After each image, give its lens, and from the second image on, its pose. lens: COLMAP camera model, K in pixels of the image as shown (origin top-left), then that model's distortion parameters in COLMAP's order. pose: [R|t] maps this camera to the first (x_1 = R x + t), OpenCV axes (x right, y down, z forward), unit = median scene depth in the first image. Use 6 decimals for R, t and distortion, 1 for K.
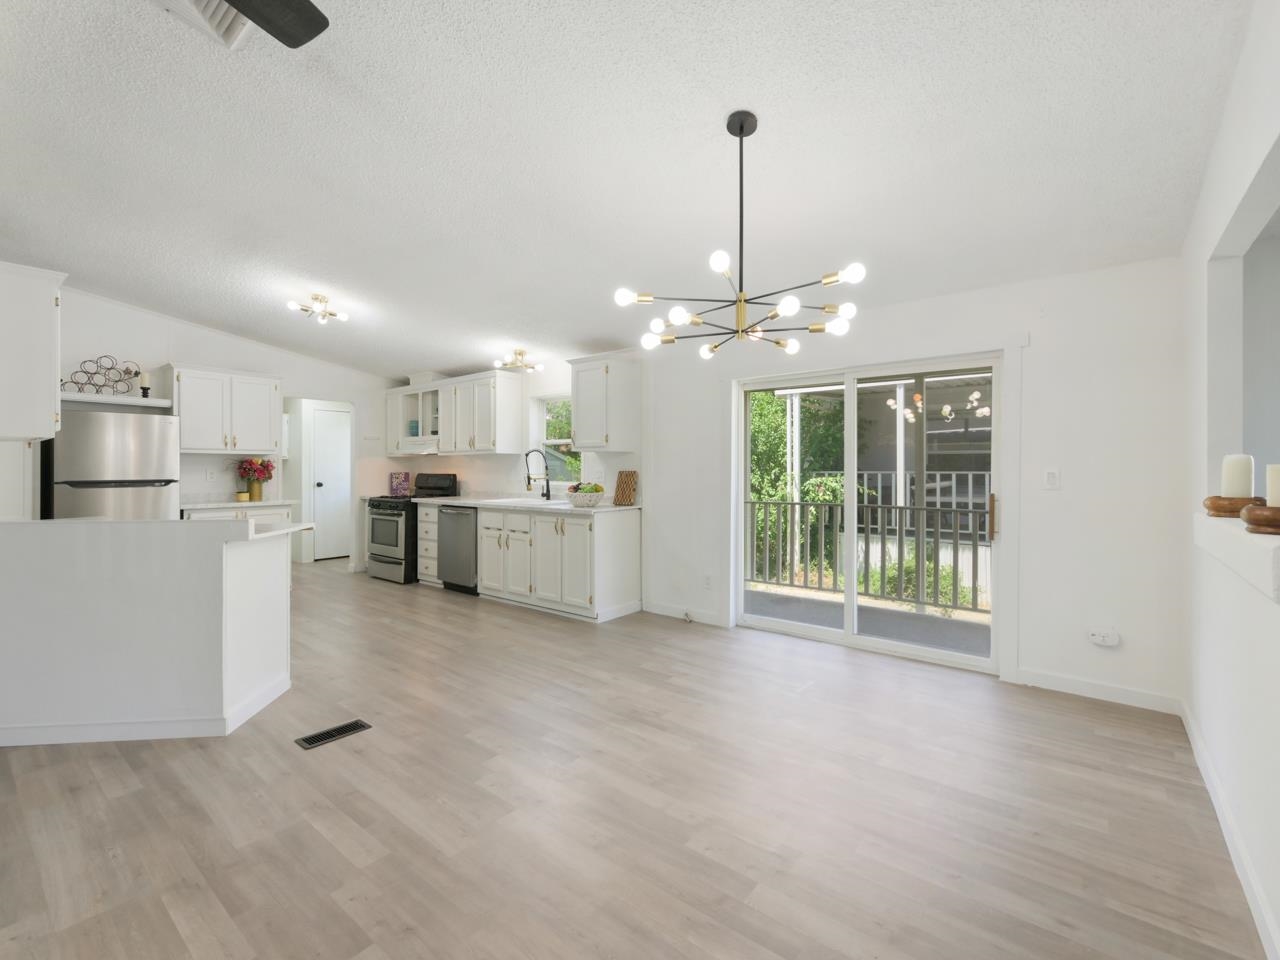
lens RADIAL K [[569.2, 0, 639.1], [0, 569.2, 470.2], [0, 0, 1]] dist [-0.000405, 0.000406]
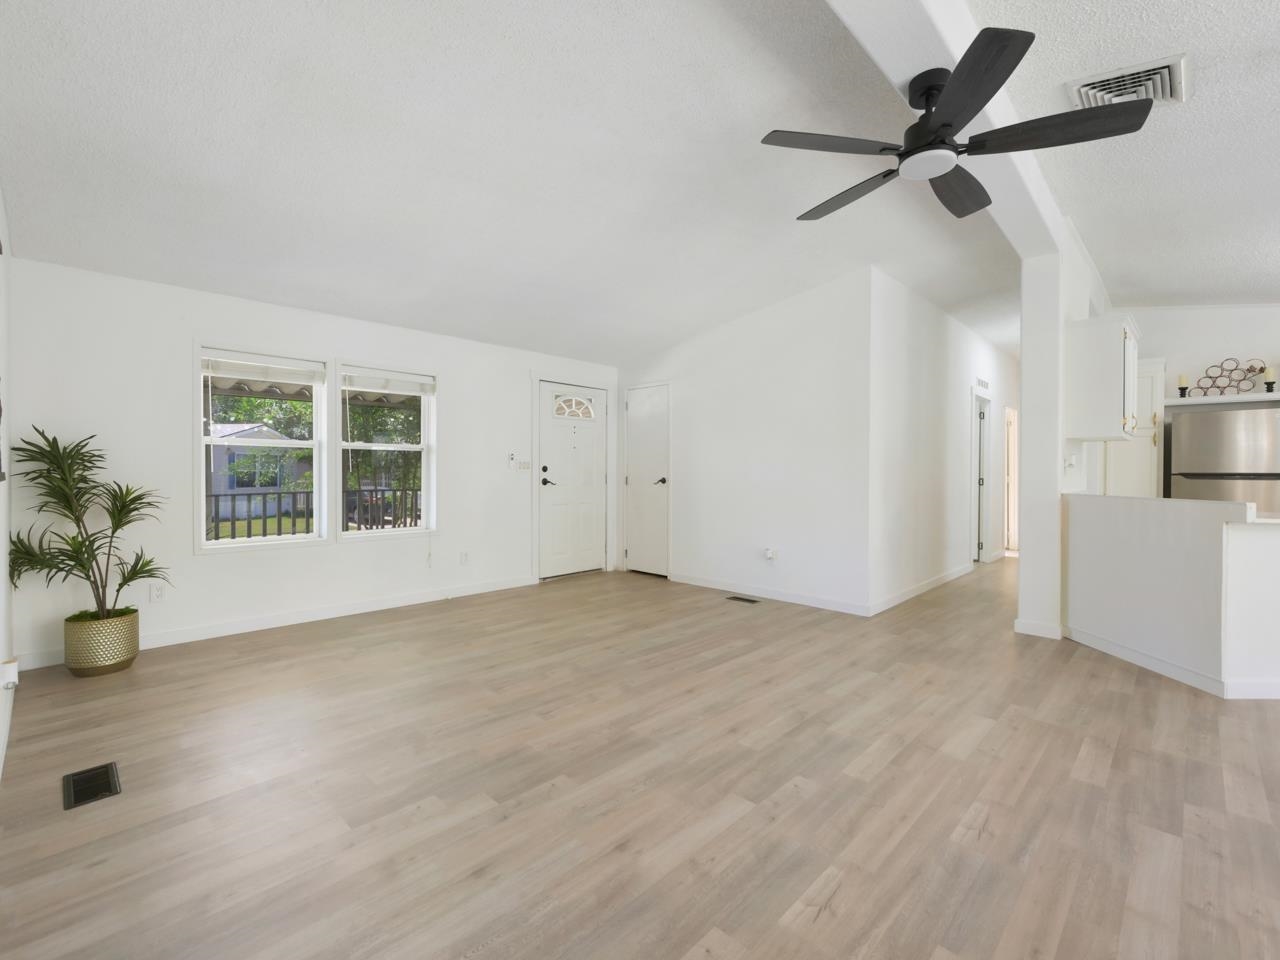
lens RADIAL K [[568.4, 0, 644.7], [0, 568.4, 473.1], [0, 0, 1]] dist [-0.002107, 0.000078]
pose [[-0.093010, 0.005524, -0.995650, 0.222496], [-0.005669, 0.999965, 0.006077, 0.015090], [0.995649, 0.006209, -0.092975, -0.006442]]
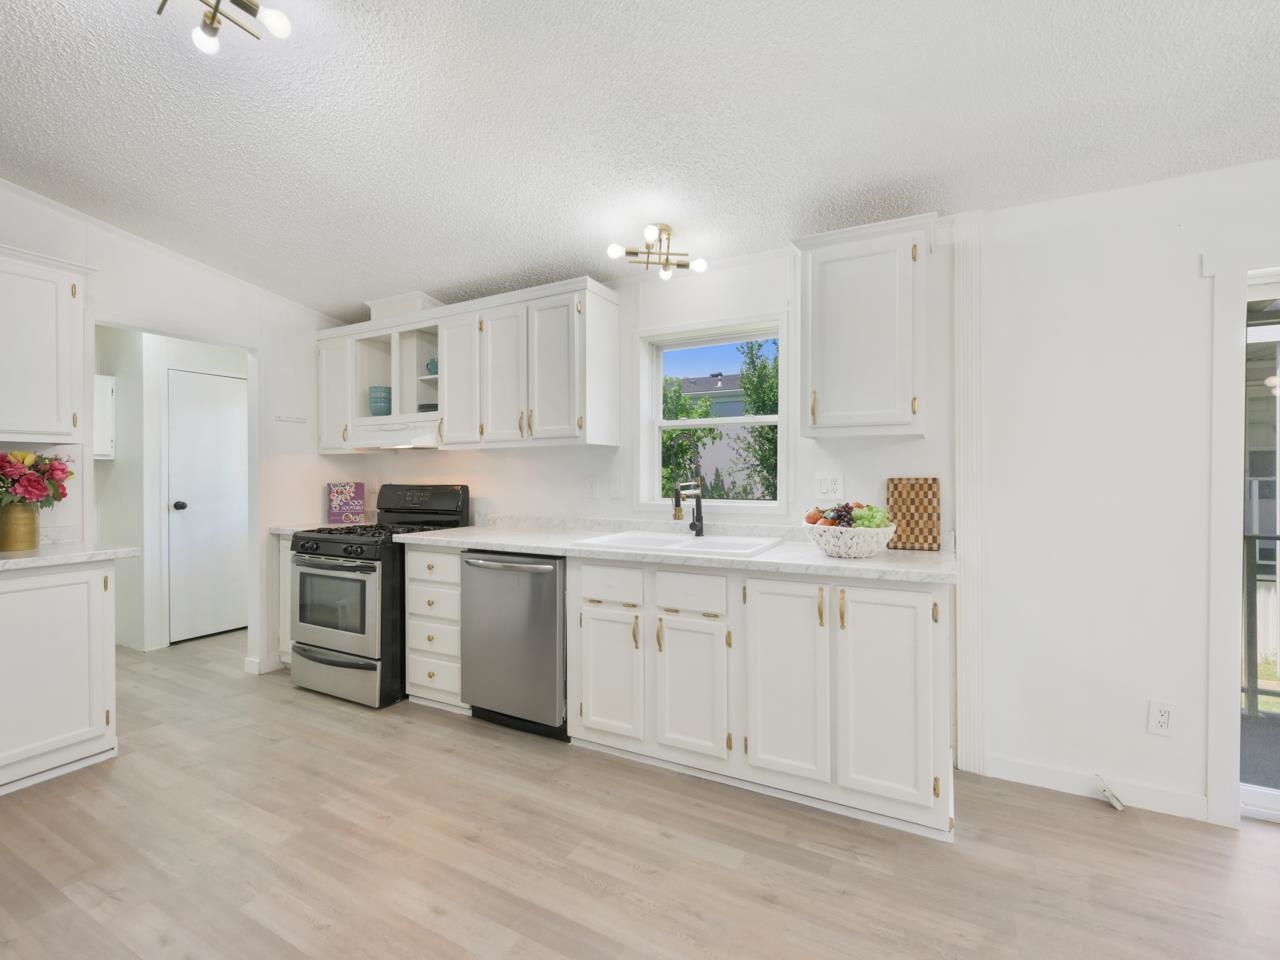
lens RADIAL K [[569.8, 0, 643.8], [0, 569.8, 478.3], [0, 0, 1]] dist [-0.001361, -0.000227]
pose [[0.982898, -0.004429, 0.184096, -0.306413], [0.004357, 0.999990, 0.000799, 0.000510], [-0.184097, 0.000017, 0.982908, 0.520642]]
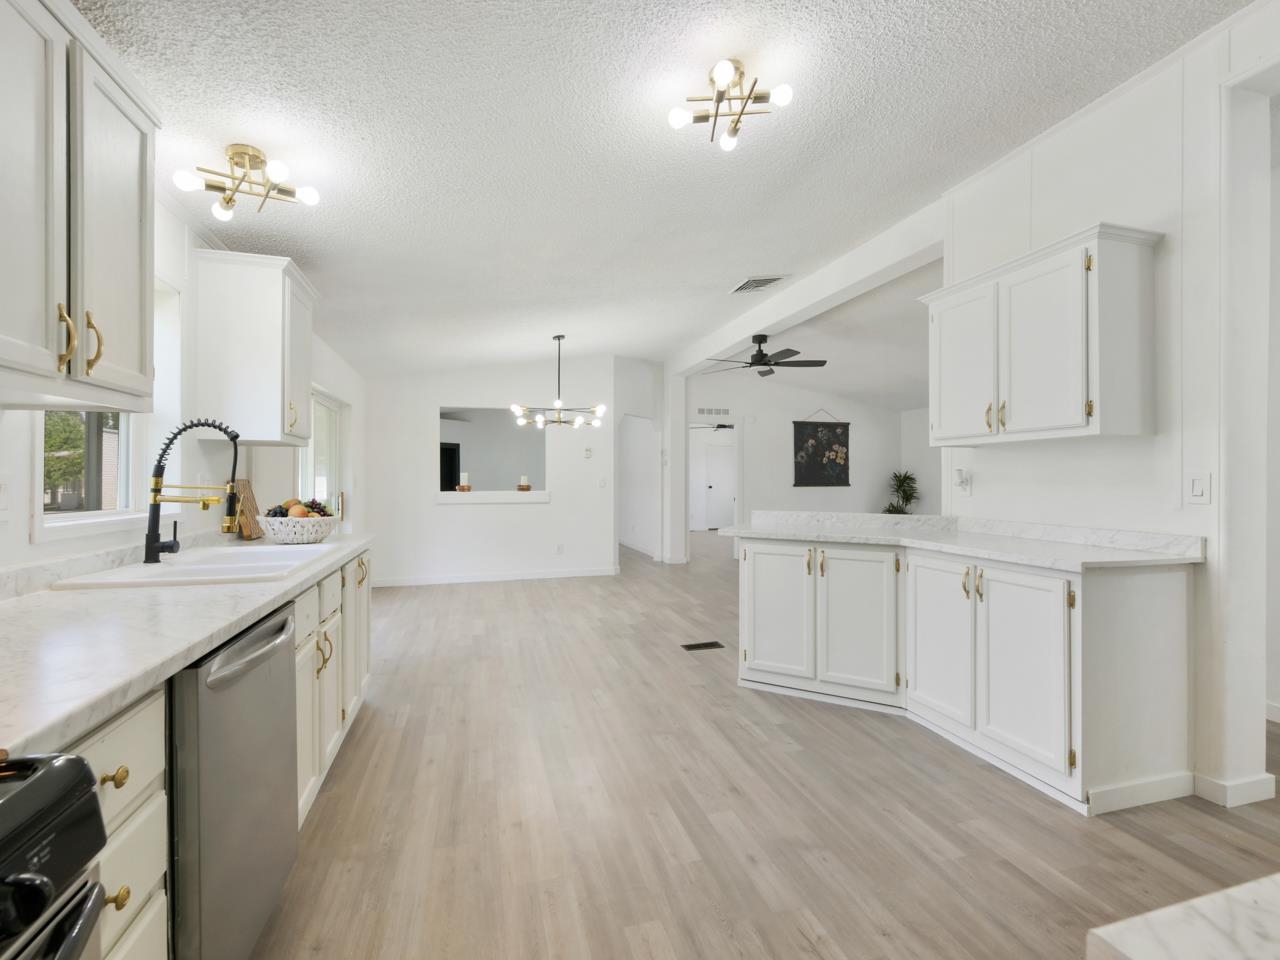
lens RADIAL K [[569.2, 0, 639.1], [0, 569.2, 470.2], [0, 0, 1]] dist [-0.000405, 0.000406]
pose [[-0.816564, 0.010745, 0.577155, -0.620212], [0.002737, 0.999888, -0.014742, 0.001633], [-0.577249, -0.010458, -0.816502, 1.136927]]
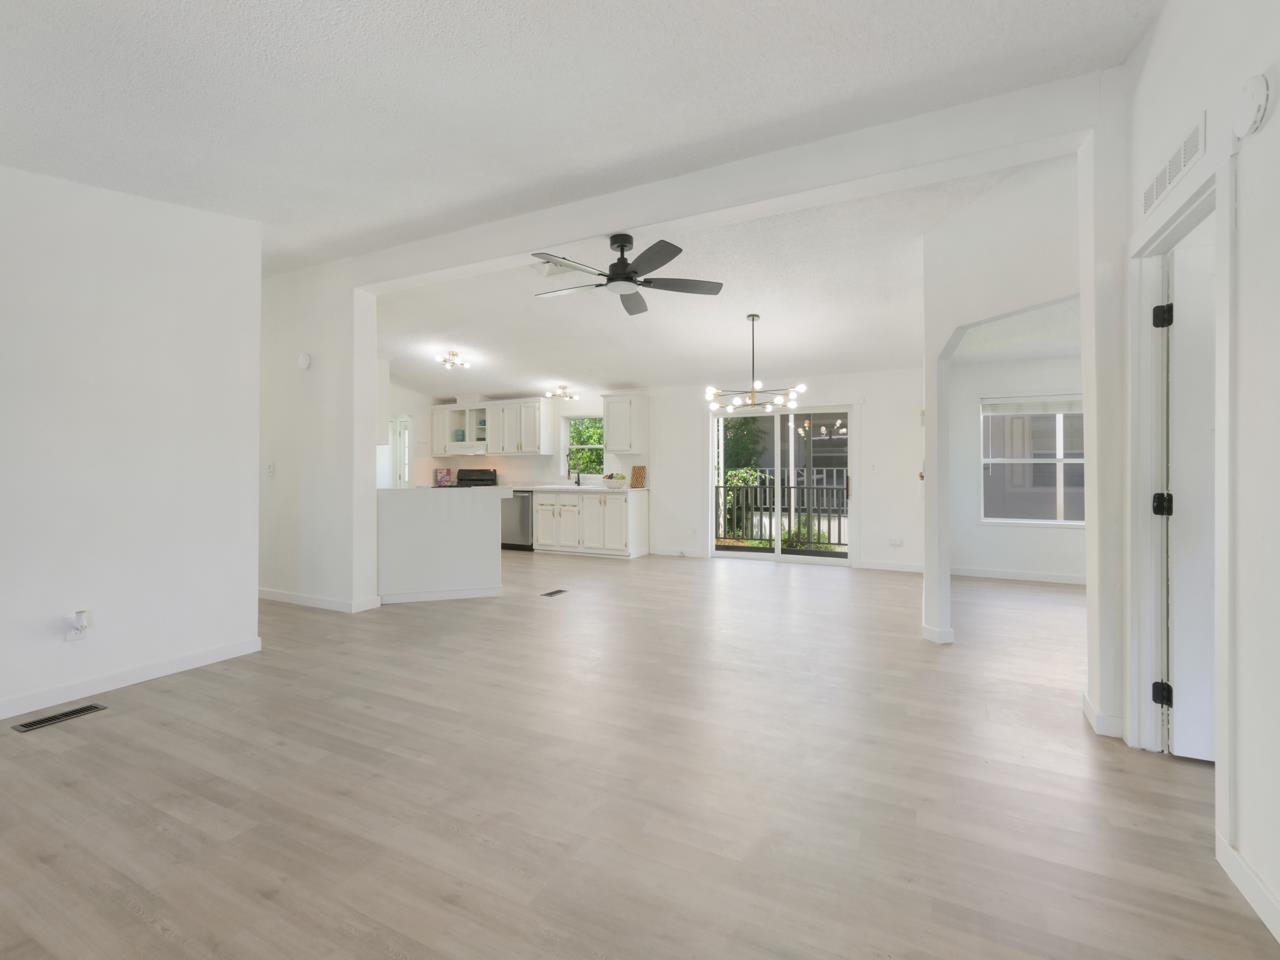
lens RADIAL K [[568.4, 0, 644.7], [0, 568.4, 473.1], [0, 0, 1]] dist [-0.002107, 0.000078]
pose [[0.977716, -0.002693, 0.209913, -0.308500], [0.002235, 0.999995, 0.002415, 0.015816], [-0.209918, -0.001892, 0.977717, -0.498875]]
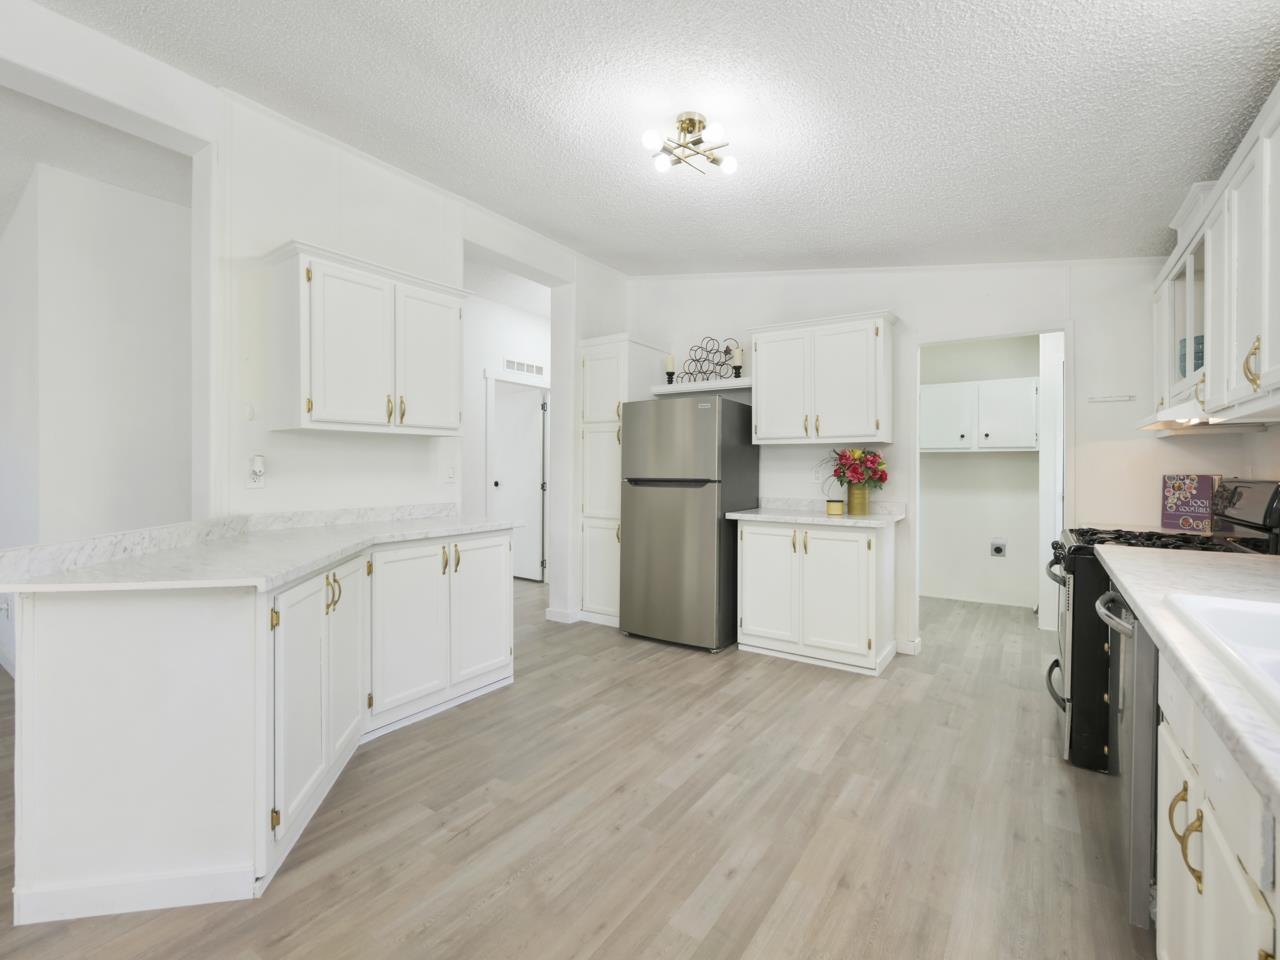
lens RADIAL K [[569.2, 0, 639.1], [0, 569.2, 470.2], [0, 0, 1]] dist [-0.000405, 0.000406]
pose [[0.064391, 0.005658, -0.997909, -0.053072], [-0.005557, 0.999970, 0.005311, 0.000749], [0.997909, 0.005204, 0.064420, 0.754627]]
